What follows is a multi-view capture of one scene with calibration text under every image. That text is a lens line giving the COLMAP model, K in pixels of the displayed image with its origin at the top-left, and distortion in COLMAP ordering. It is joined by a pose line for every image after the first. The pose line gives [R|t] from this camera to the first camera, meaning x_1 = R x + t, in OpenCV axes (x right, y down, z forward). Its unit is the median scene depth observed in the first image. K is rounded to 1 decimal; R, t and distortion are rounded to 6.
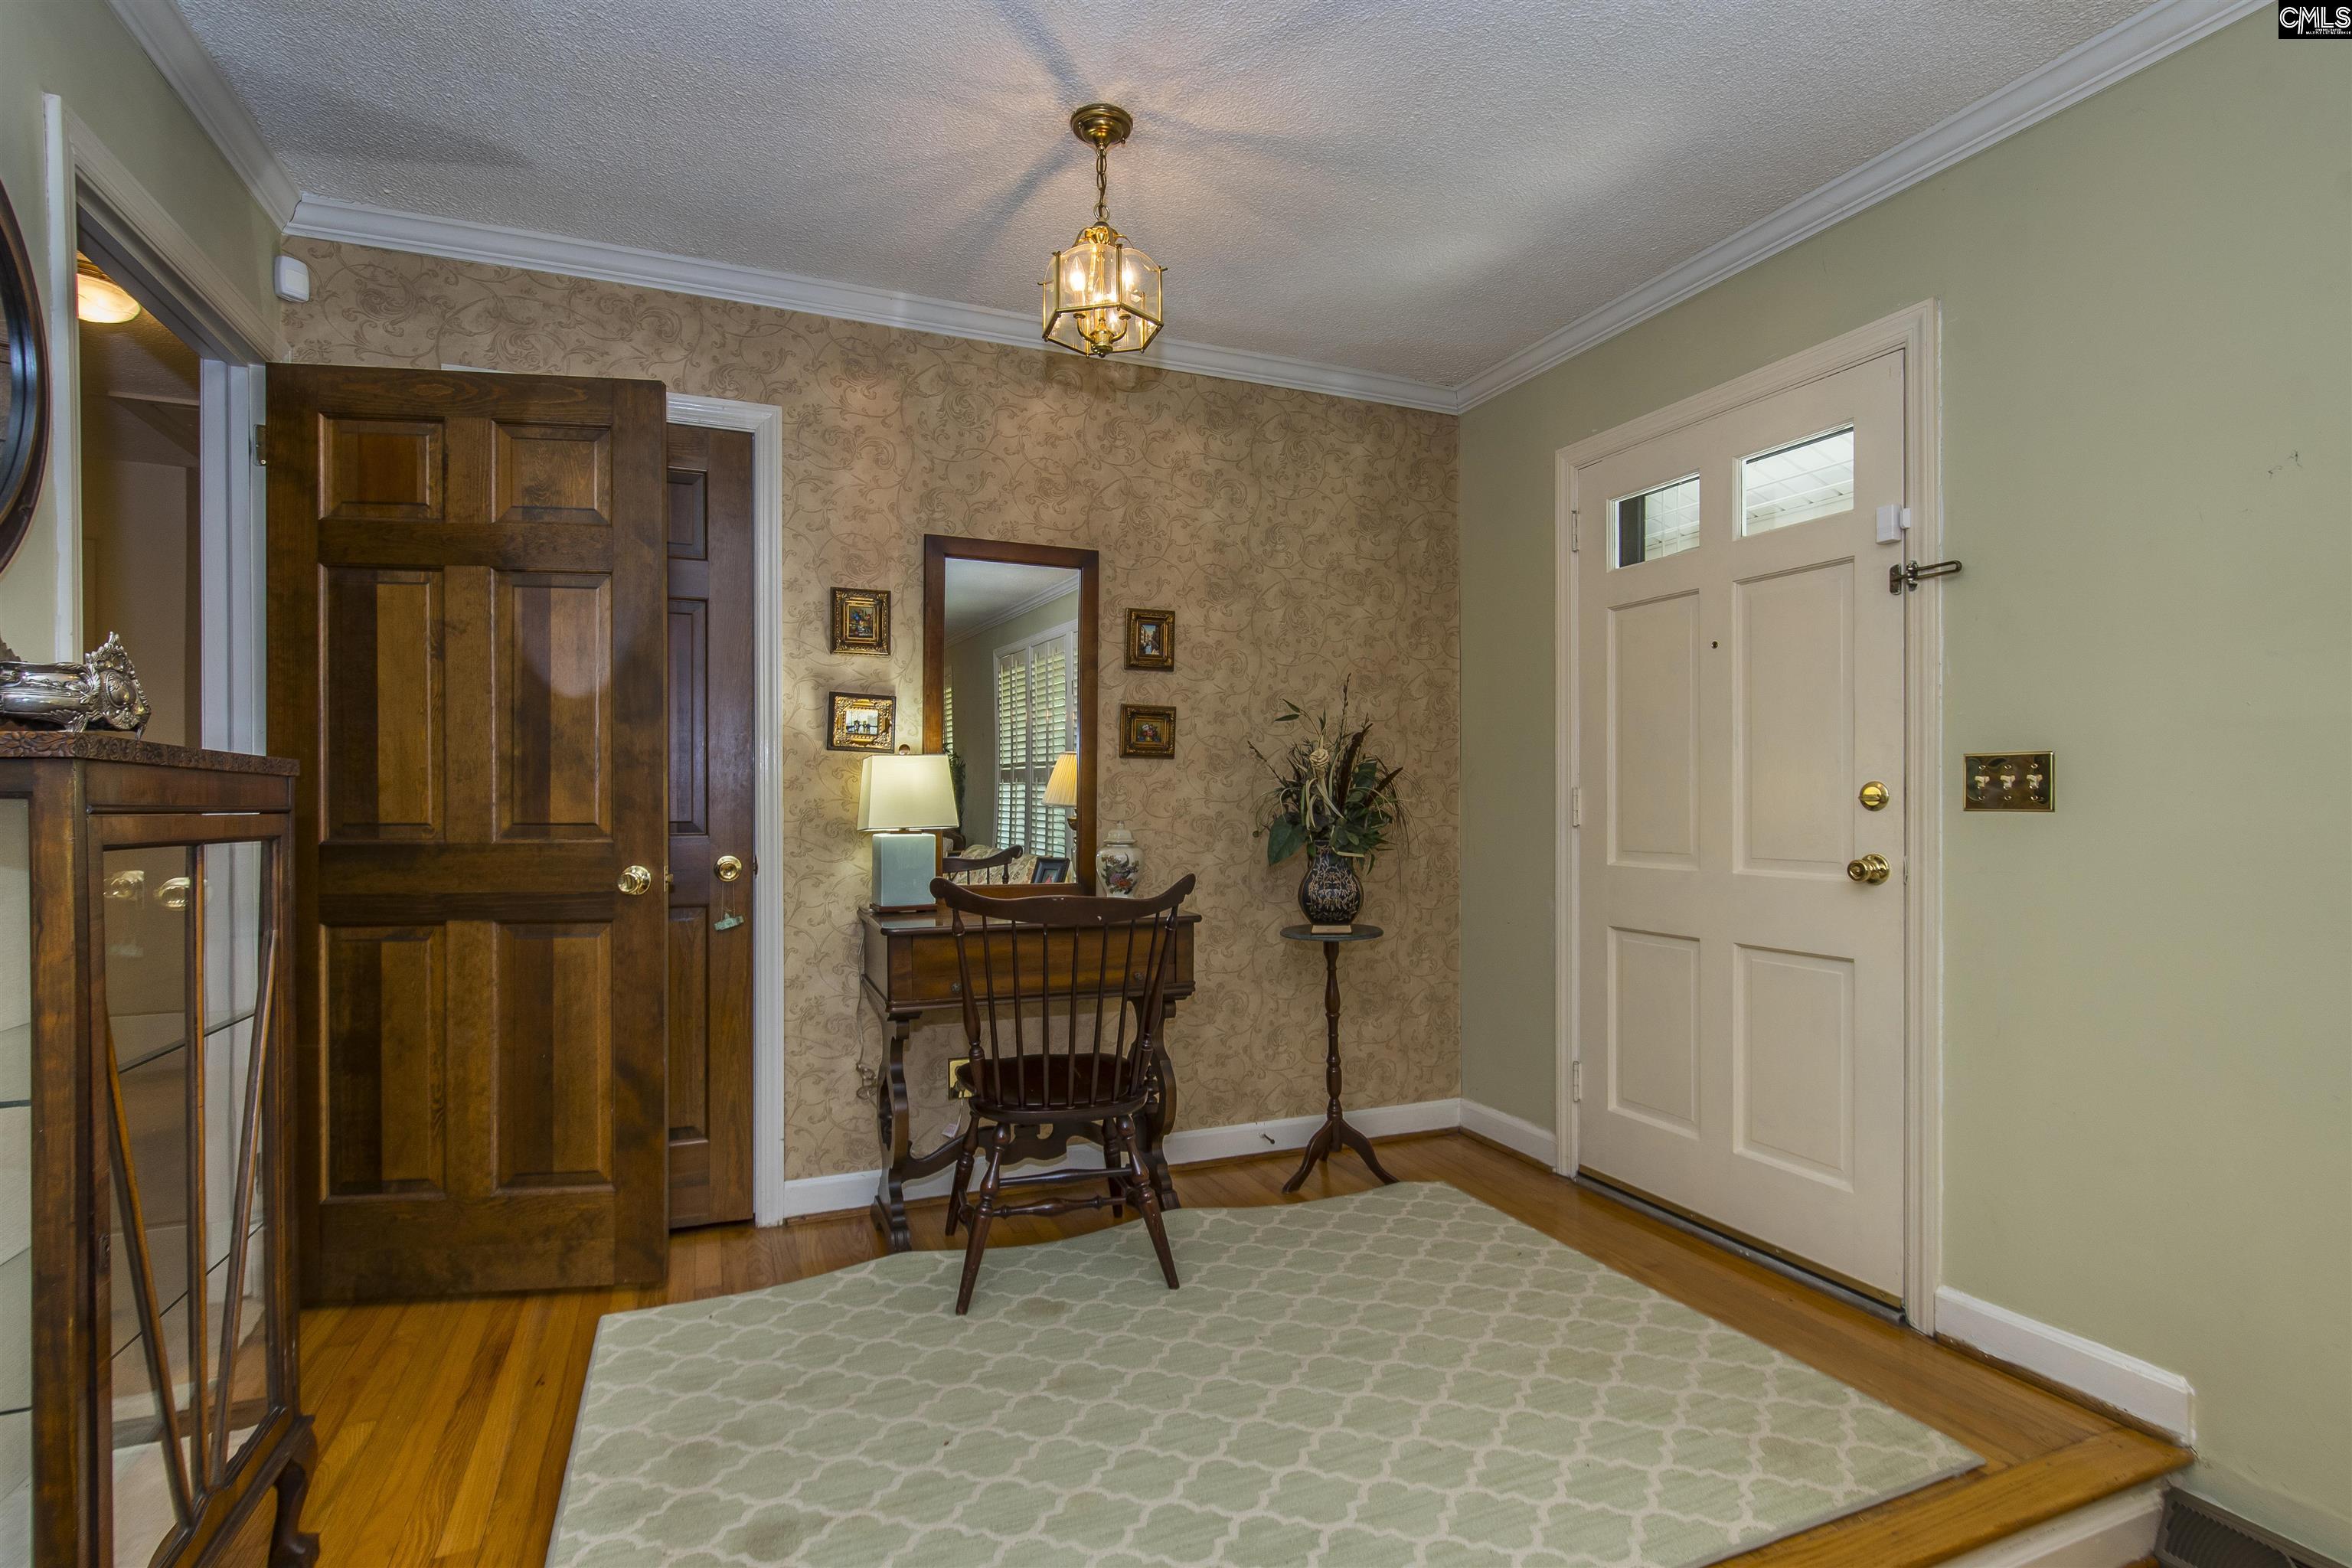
lens RADIAL K [[1096.6, 0, 1172.1], [0, 1096.6, 792.9], [0, 0, 1]] dist [0.002968, -0.005632]
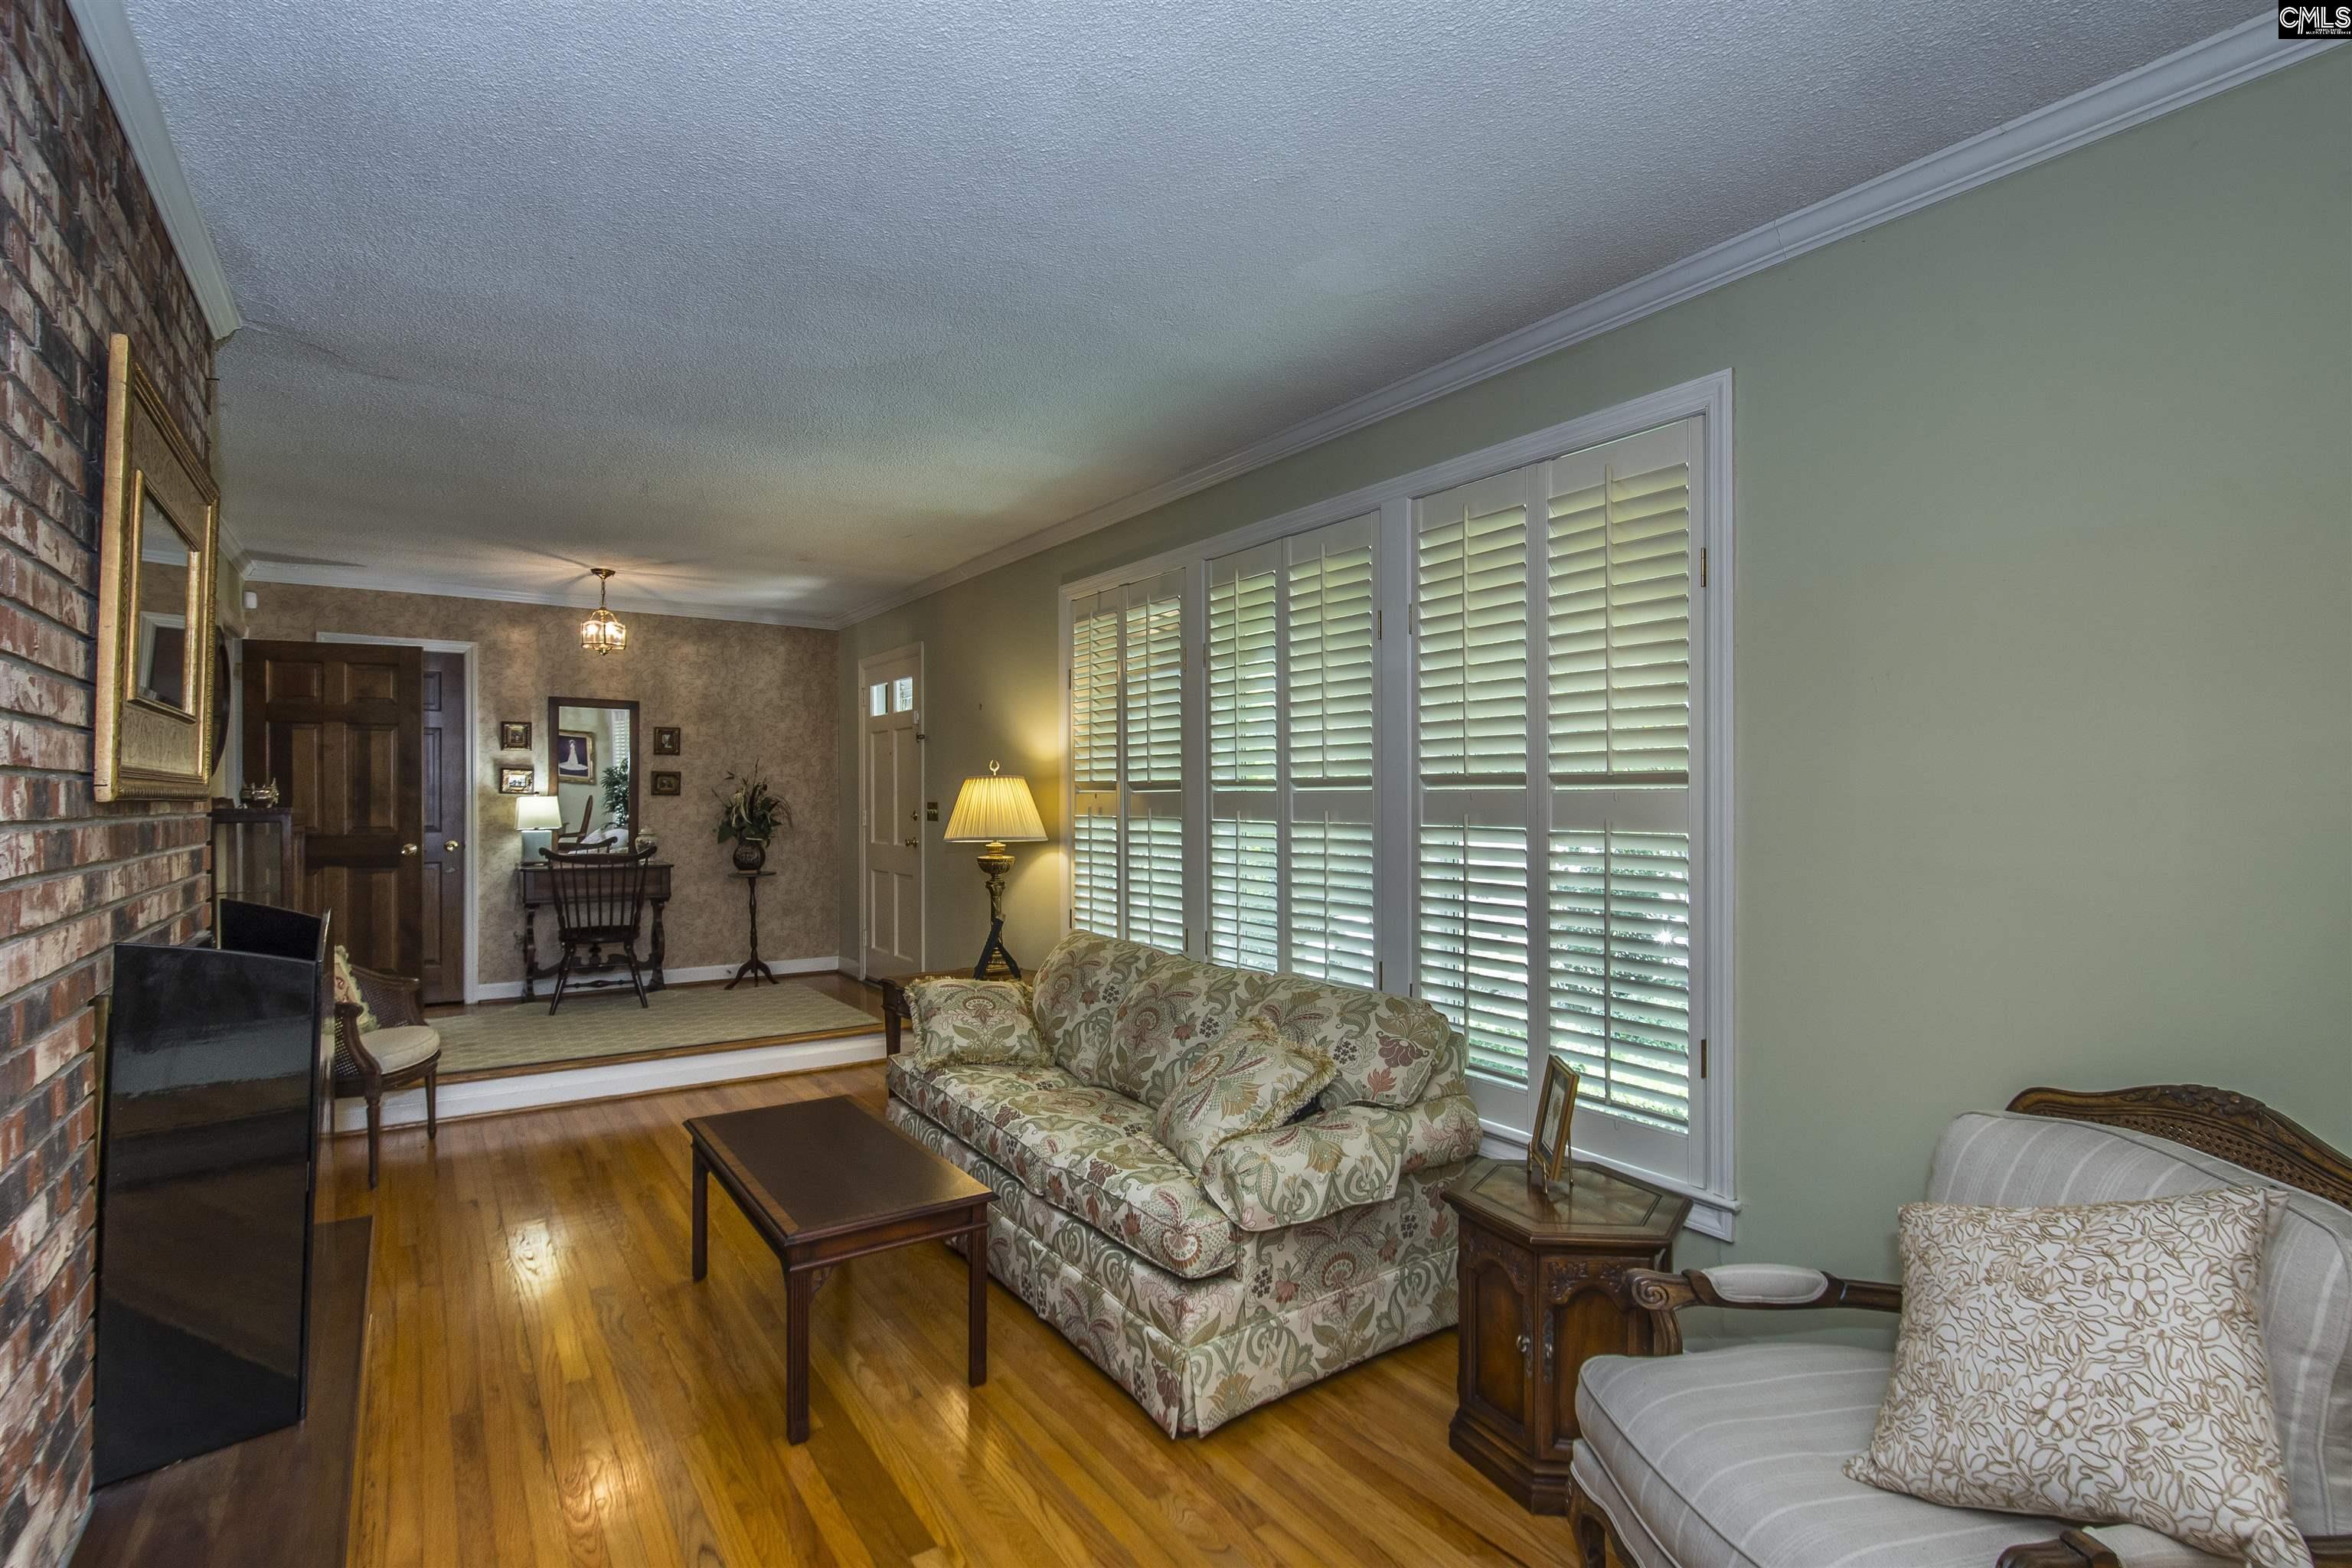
lens RADIAL K [[1096.6, 0, 1174.4], [0, 1096.6, 791.1], [0, 0, 1]] dist [0.002968, -0.005632]
pose [[0.980319, 0.003079, 0.197396, 0.582187], [-0.003152, 0.999995, 0.000054, -0.047614], [-0.197395, -0.000675, 0.980324, -1.439269]]
